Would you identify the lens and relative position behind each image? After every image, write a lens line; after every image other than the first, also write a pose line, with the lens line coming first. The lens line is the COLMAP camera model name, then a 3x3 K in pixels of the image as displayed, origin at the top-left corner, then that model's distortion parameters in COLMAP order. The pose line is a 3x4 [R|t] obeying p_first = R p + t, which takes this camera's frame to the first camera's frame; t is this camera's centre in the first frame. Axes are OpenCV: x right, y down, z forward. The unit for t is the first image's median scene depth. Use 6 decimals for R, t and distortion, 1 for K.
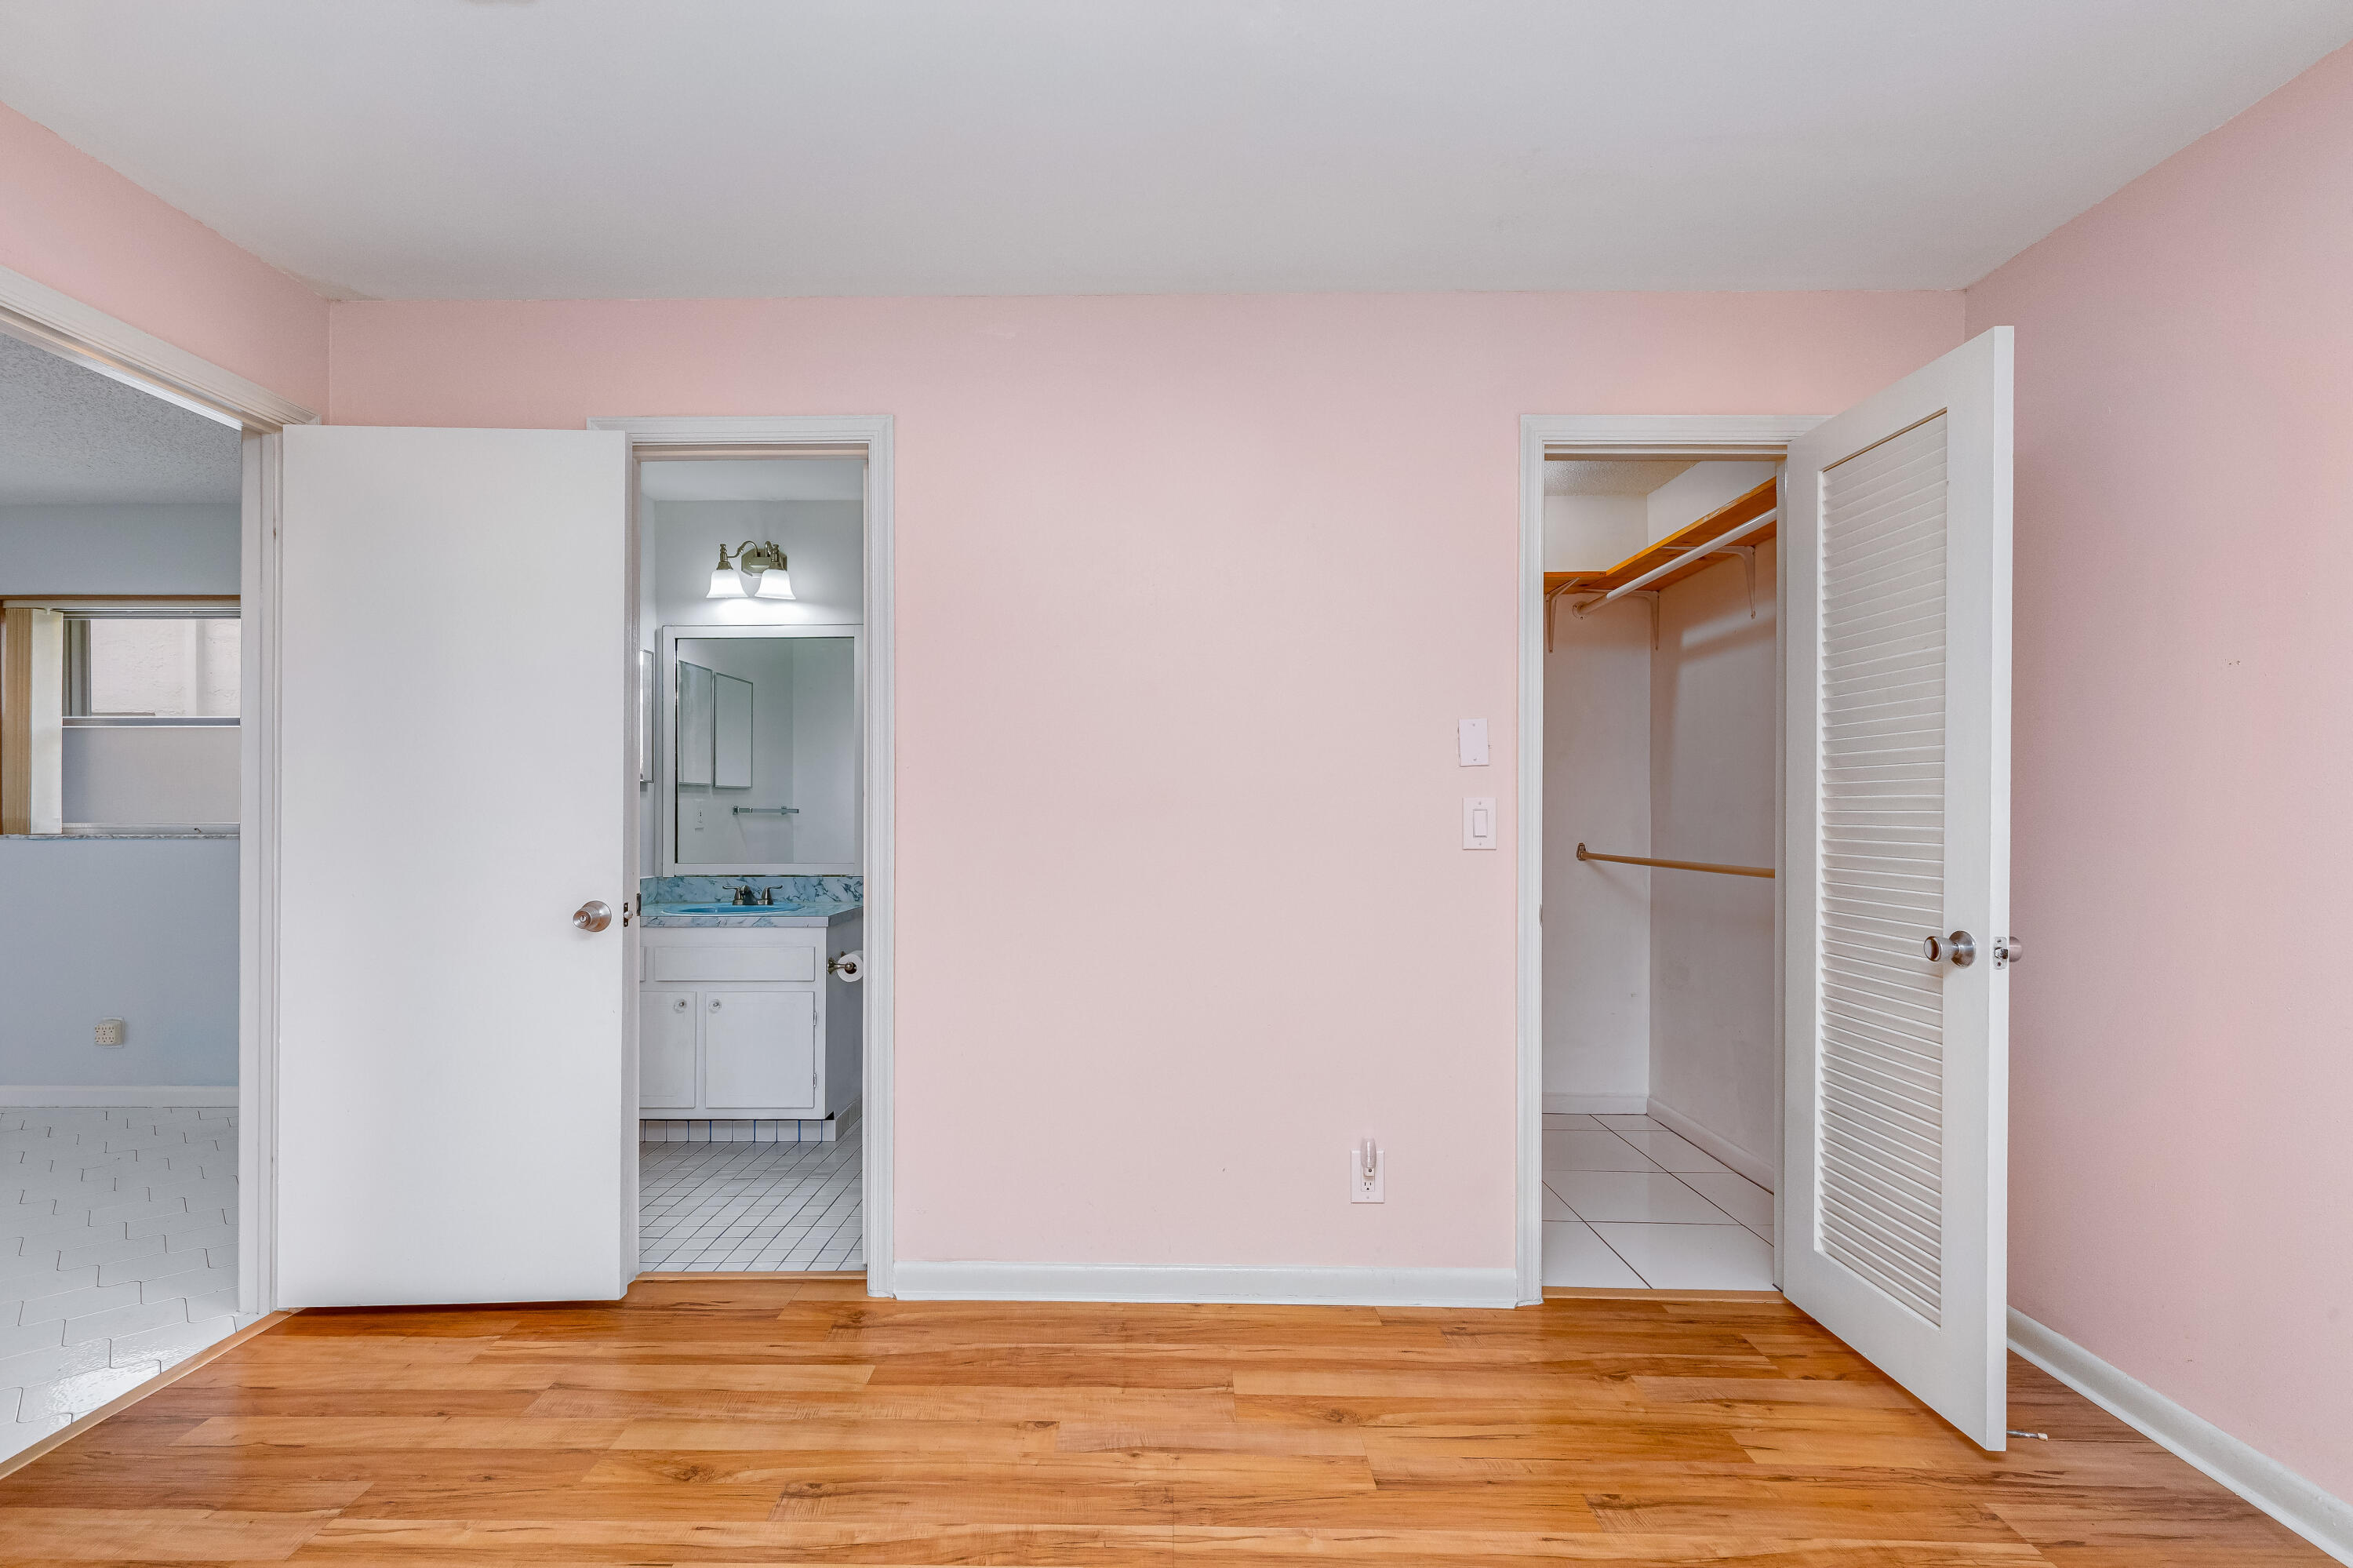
lens RADIAL K [[1044.2, 0, 1169.5], [0, 1044.2, 788.5], [0, 0, 1]] dist [0.005435, -0.000600]
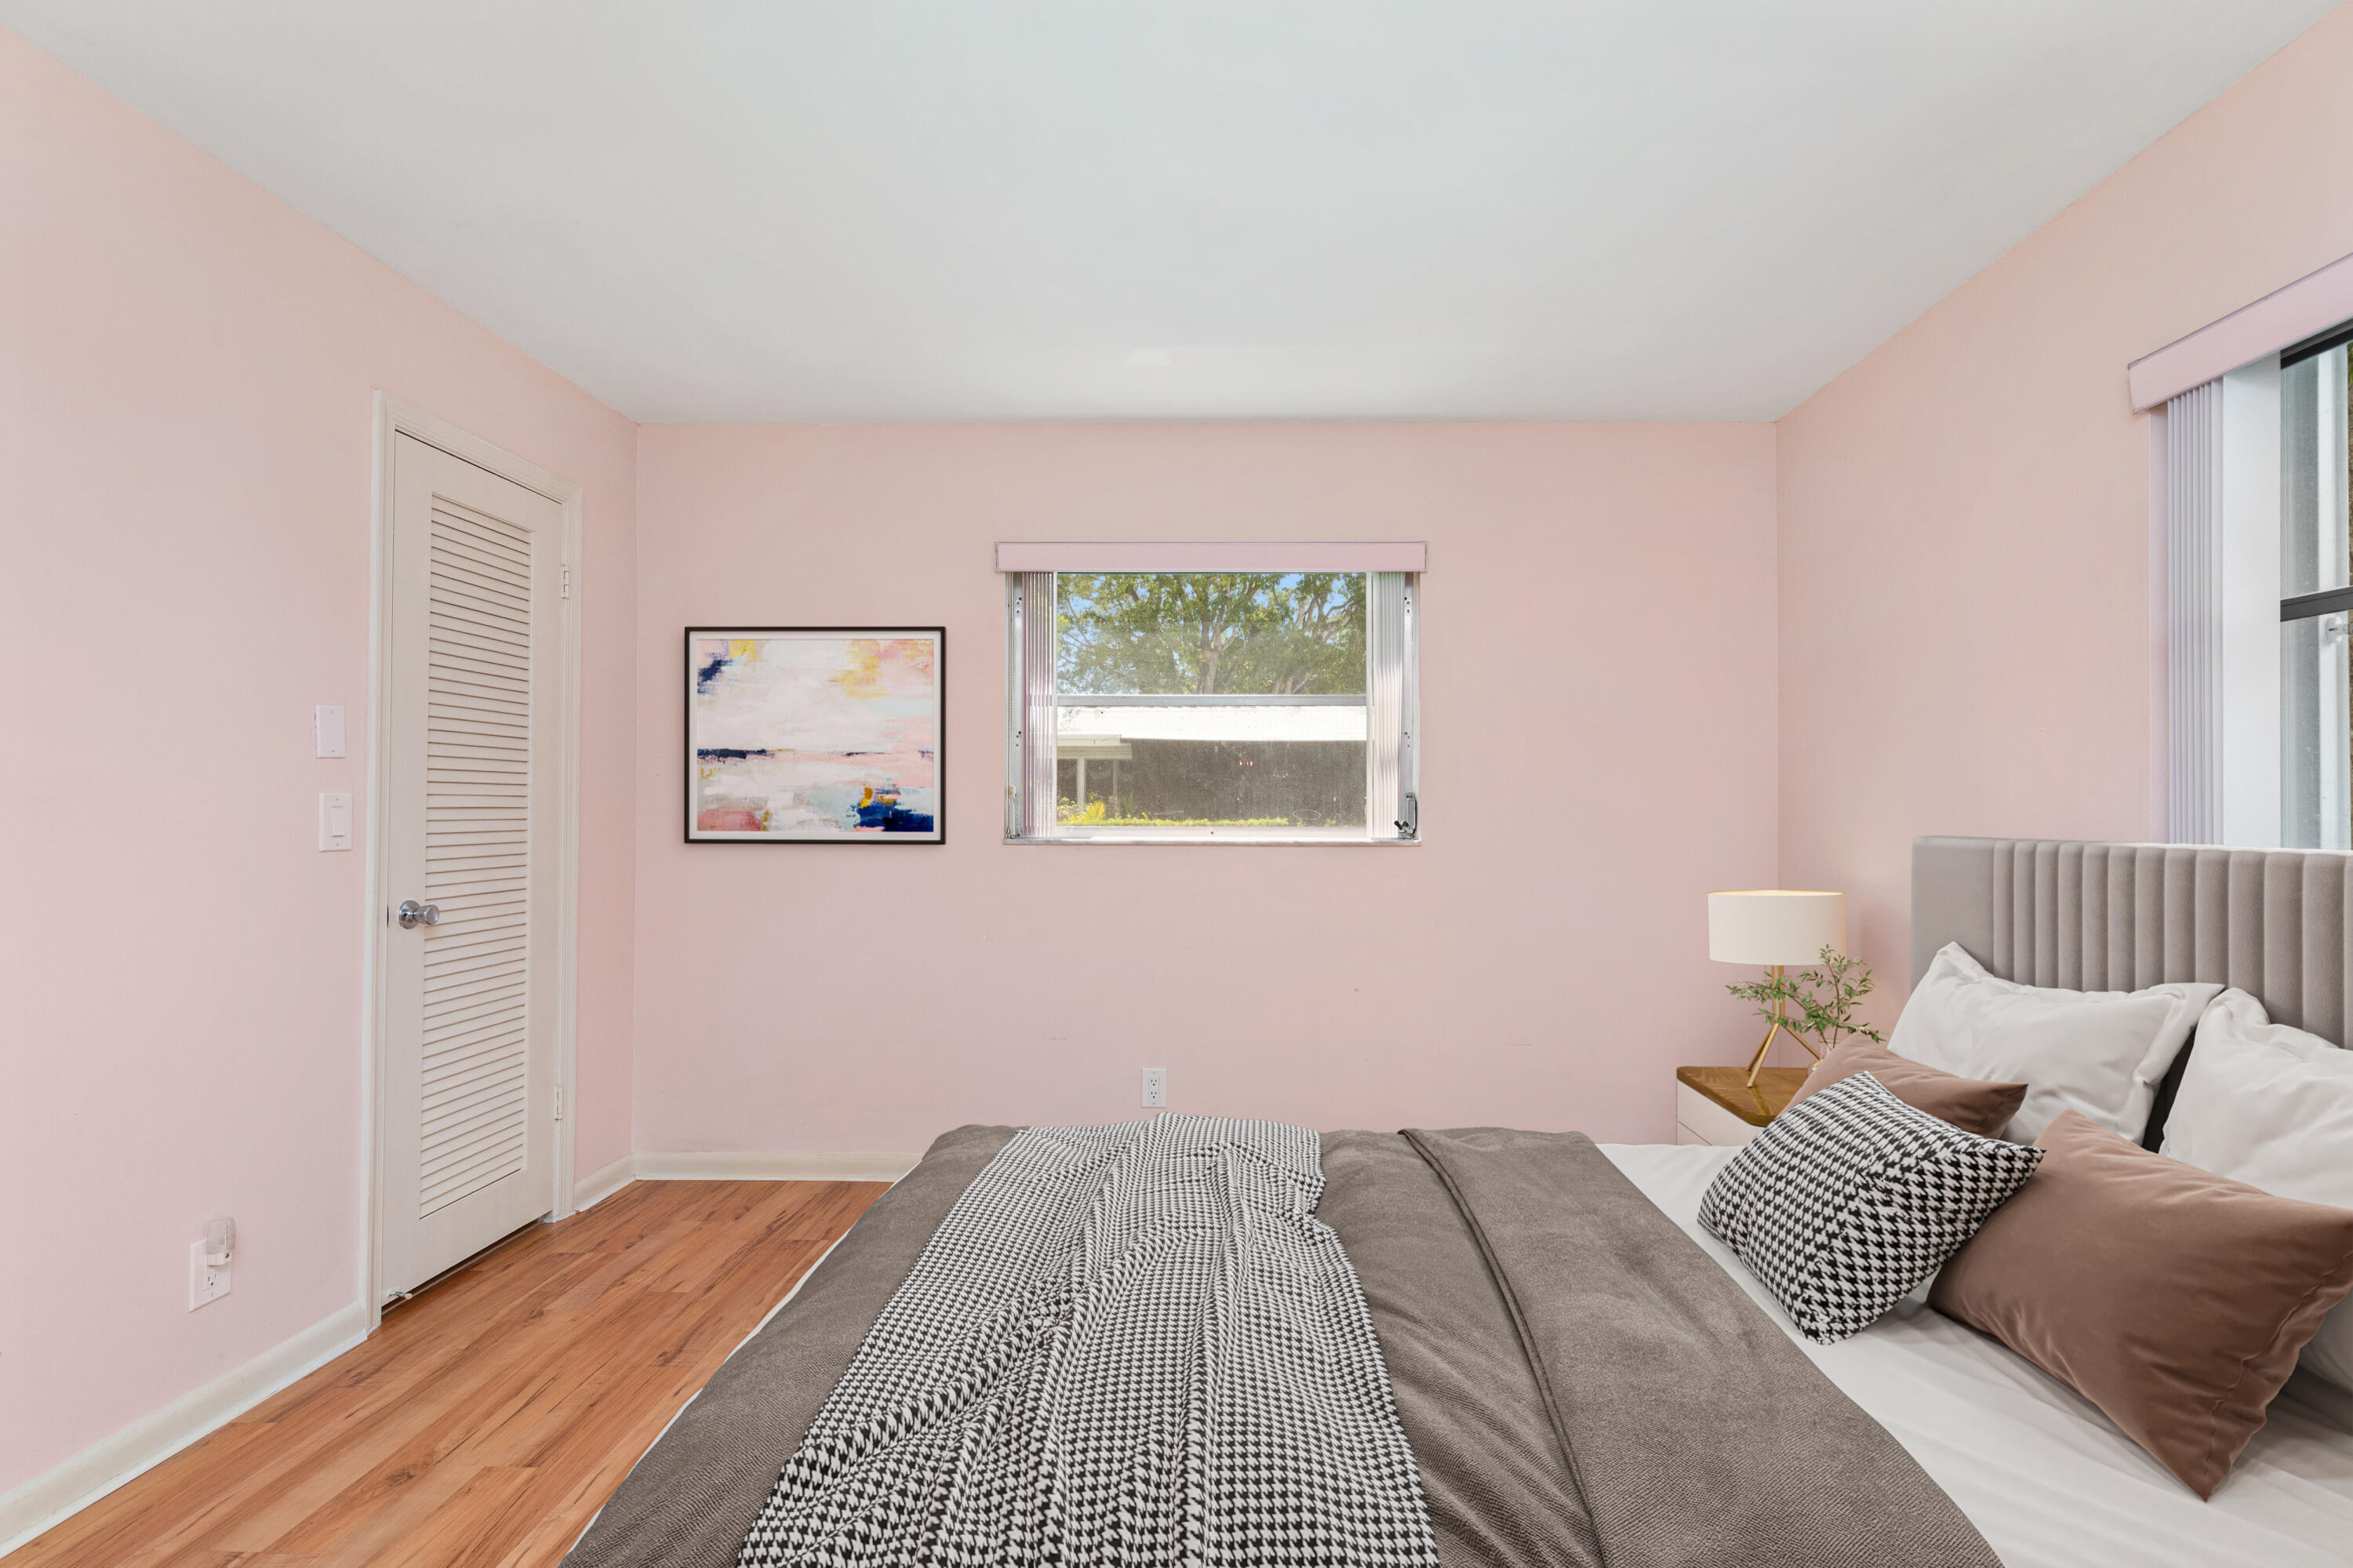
lens RADIAL K [[1076.3, 0, 1175.3], [0, 1076.3, 810.7], [0, 0, 1]] dist [0.002763, 0.000168]
pose [[0.039975, -0.000205, 0.999201, -0.724475], [-0.025432, 0.999676, 0.001223, 0.005730], [-0.998877, -0.025460, 0.039956, 0.300744]]
